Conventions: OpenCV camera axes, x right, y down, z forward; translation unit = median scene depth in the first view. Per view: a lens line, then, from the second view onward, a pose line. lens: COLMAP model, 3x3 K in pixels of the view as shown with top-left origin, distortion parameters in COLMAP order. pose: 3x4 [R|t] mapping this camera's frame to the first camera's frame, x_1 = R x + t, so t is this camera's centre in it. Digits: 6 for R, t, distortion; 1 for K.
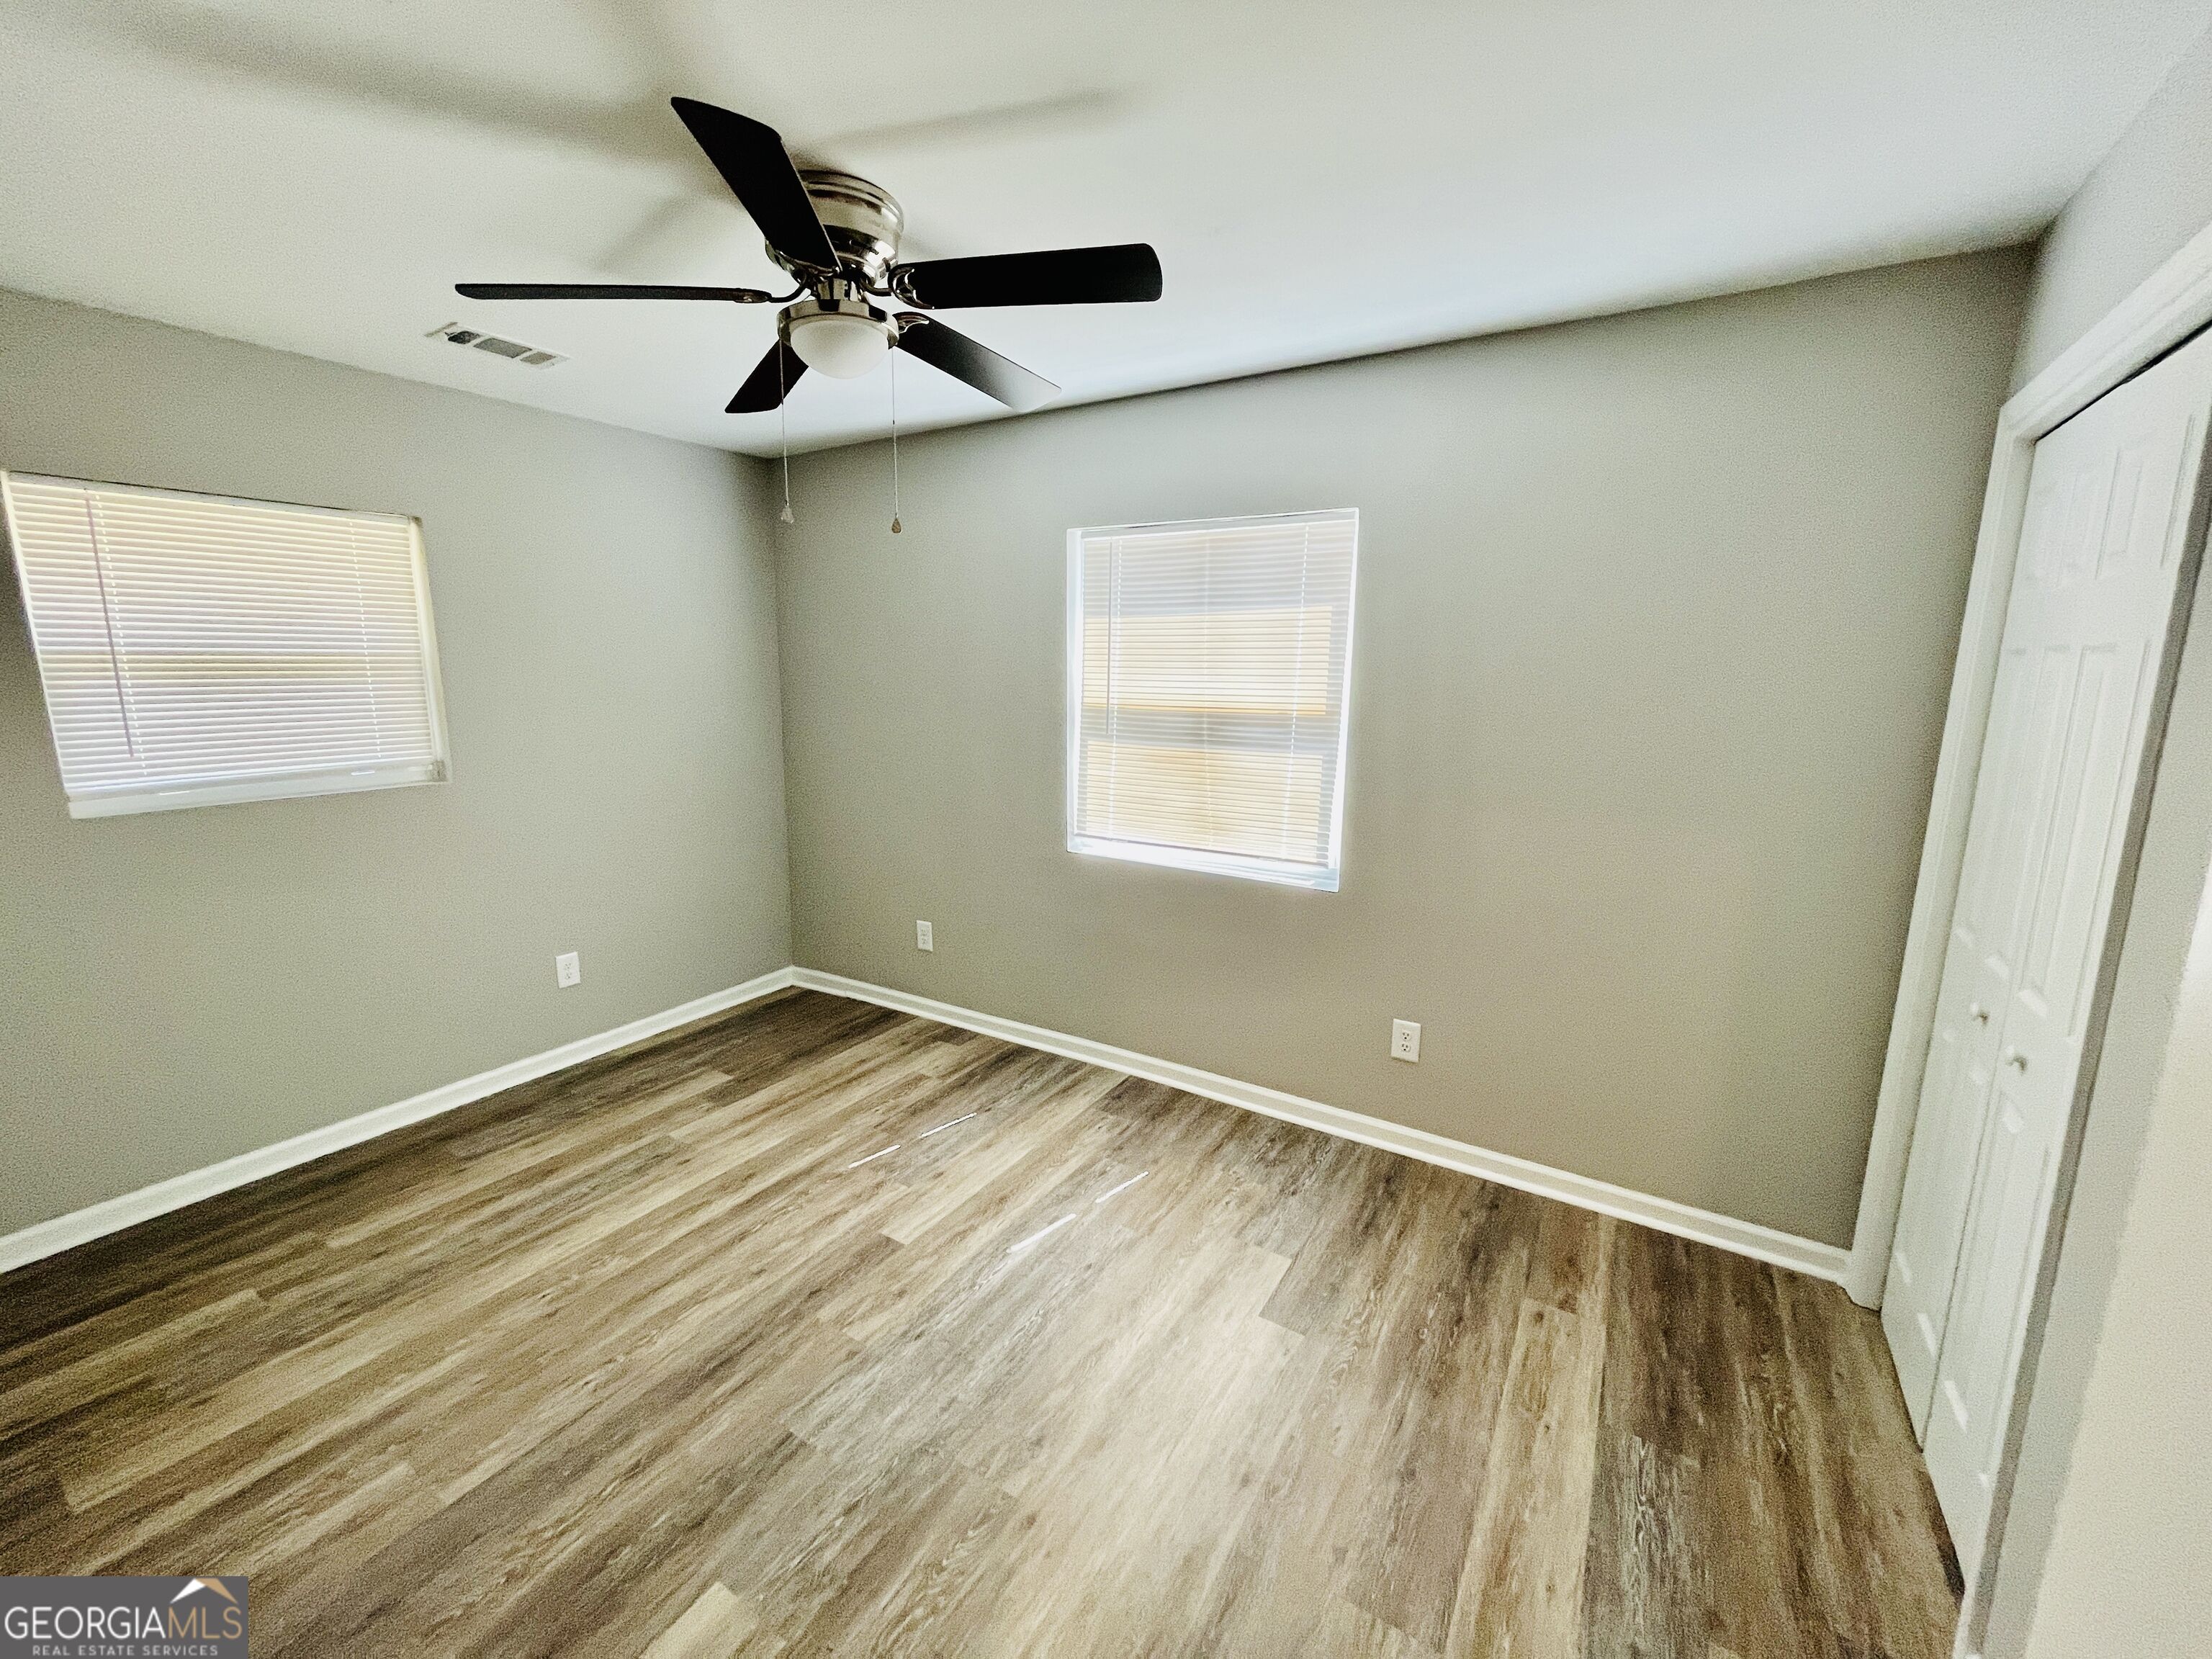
lens RADIAL K [[892.2, 0, 1116.1], [0, 892.2, 827.5], [0, 0, 1]] dist [-0.000145, 0.000021]
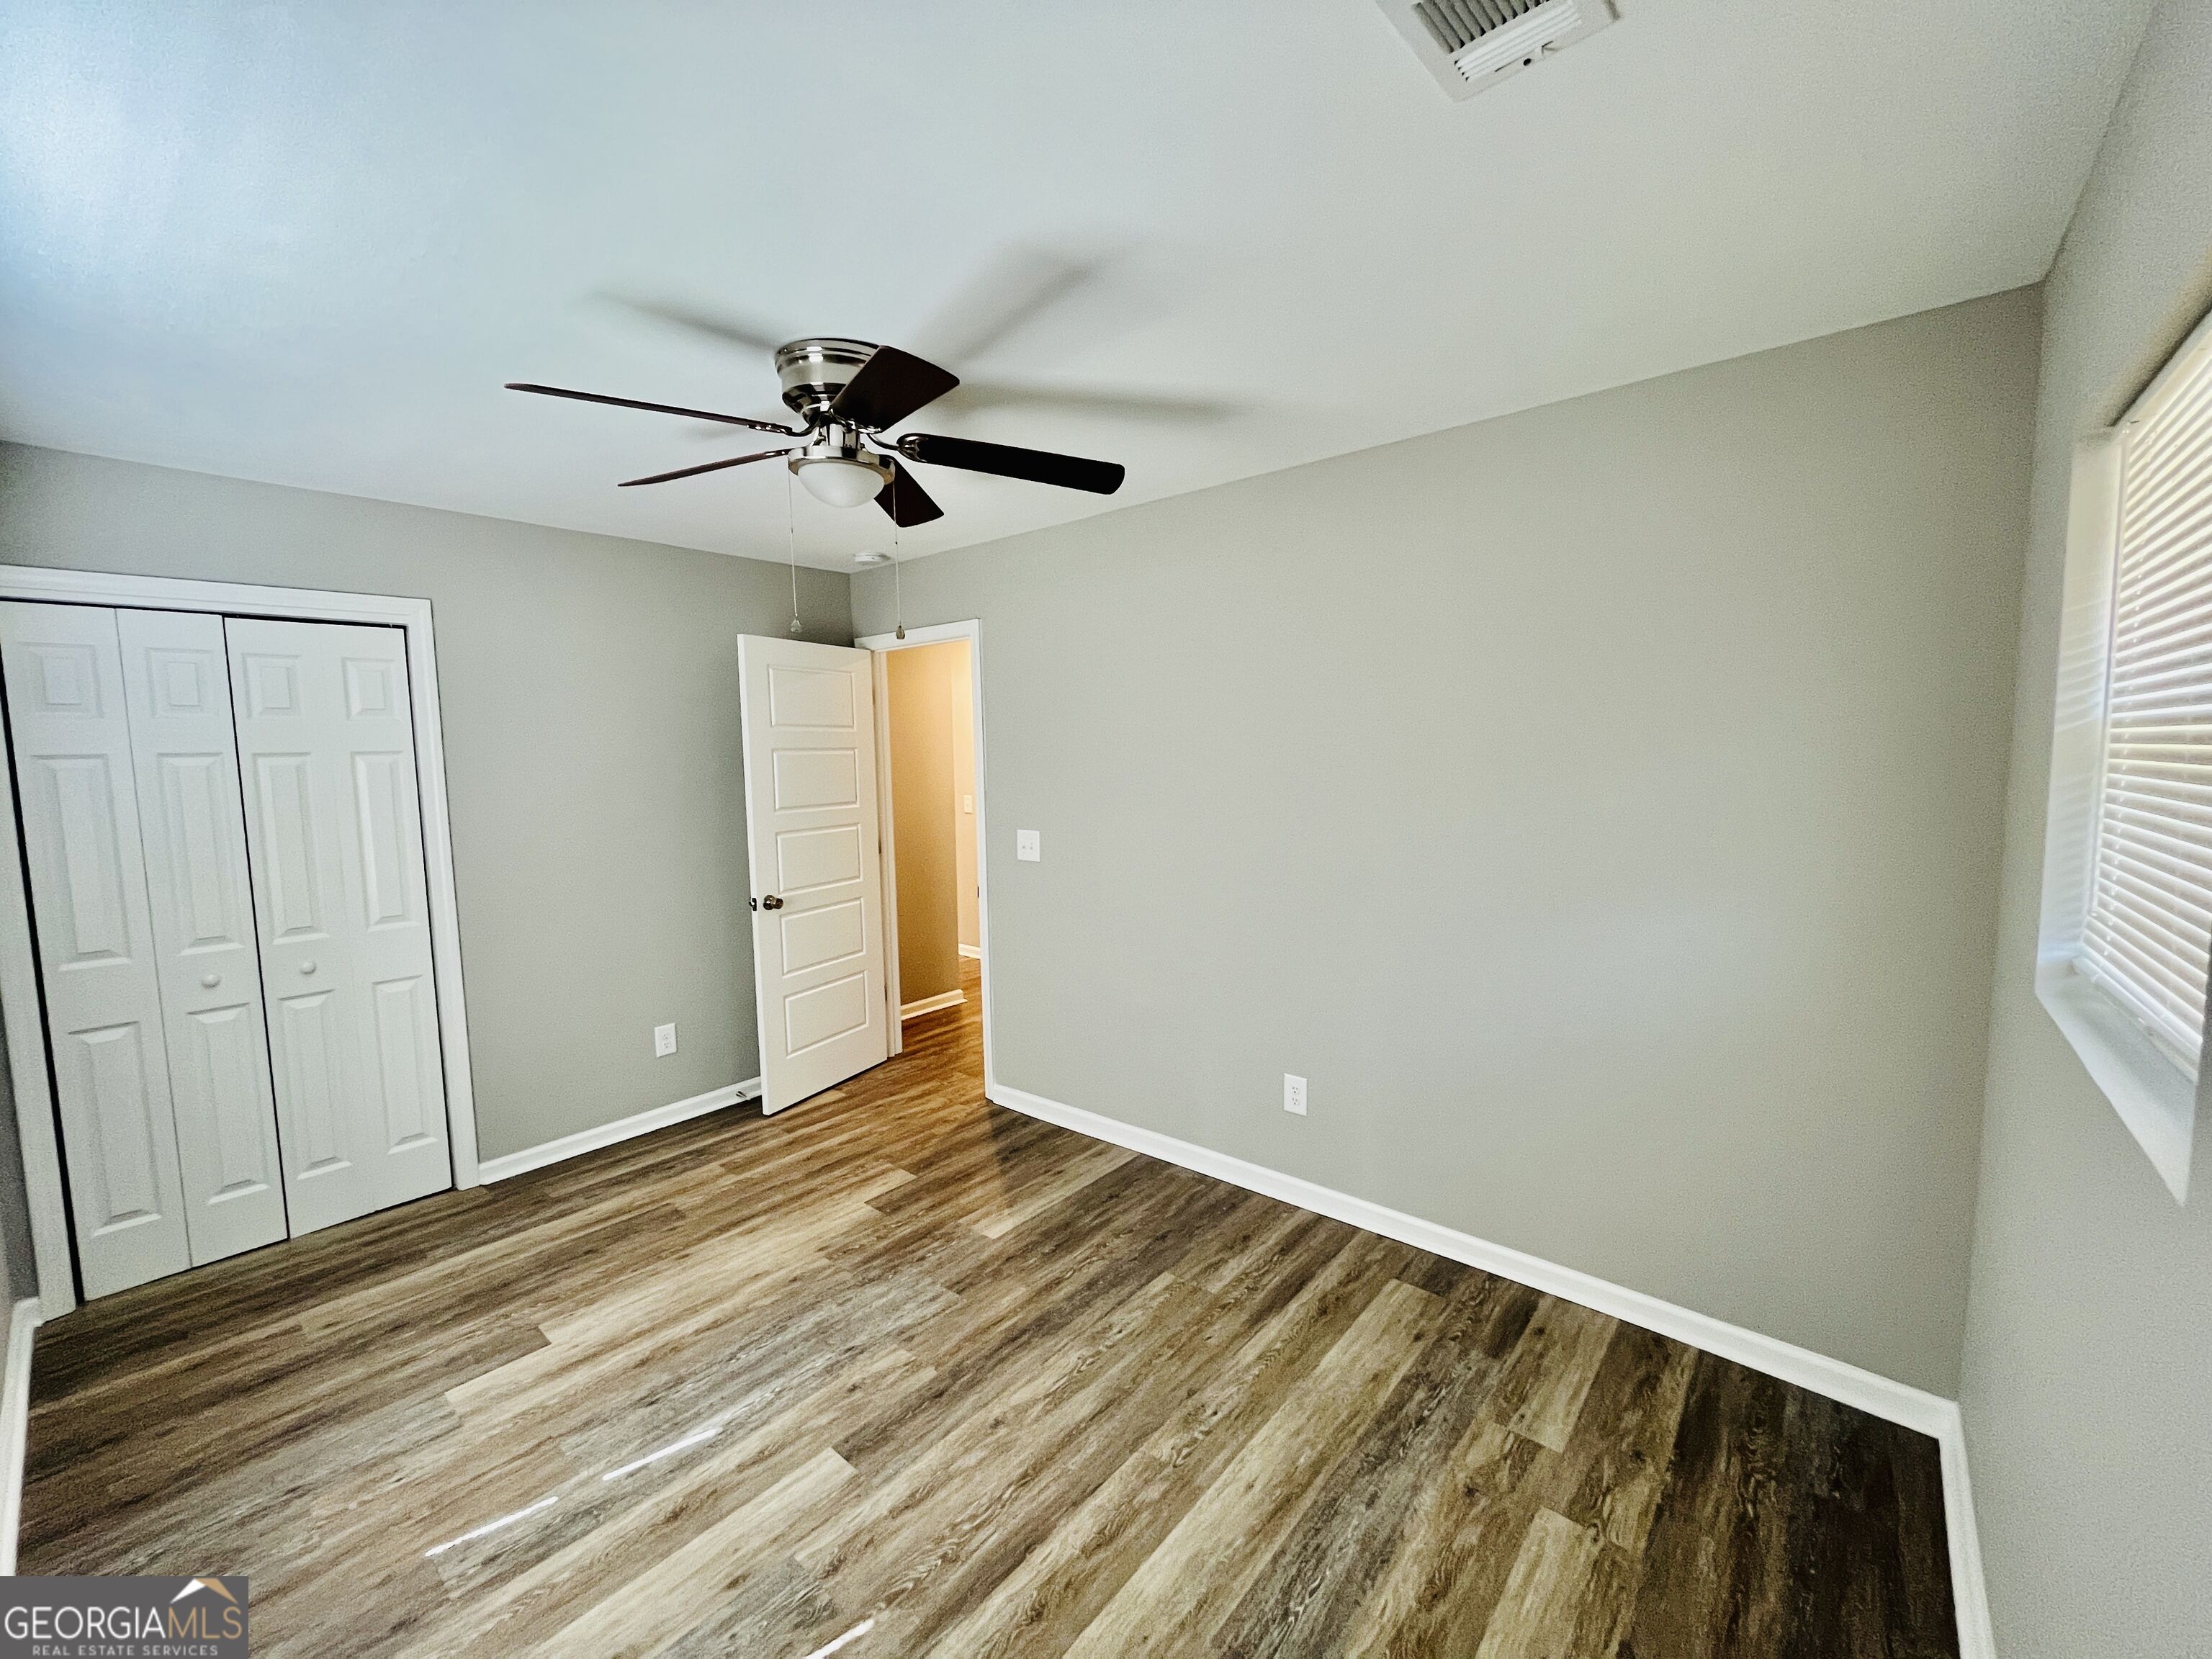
lens RADIAL K [[892.2, 0, 1122.2], [0, 892.2, 826.1], [0, 0, 1]] dist [-0.000145, 0.000021]
pose [[-0.990095, 0.002470, 0.140380, -0.696688], [0.039863, 0.963643, 0.264201, -0.332180], [-0.134624, 0.267180, -0.954197, 1.792284]]
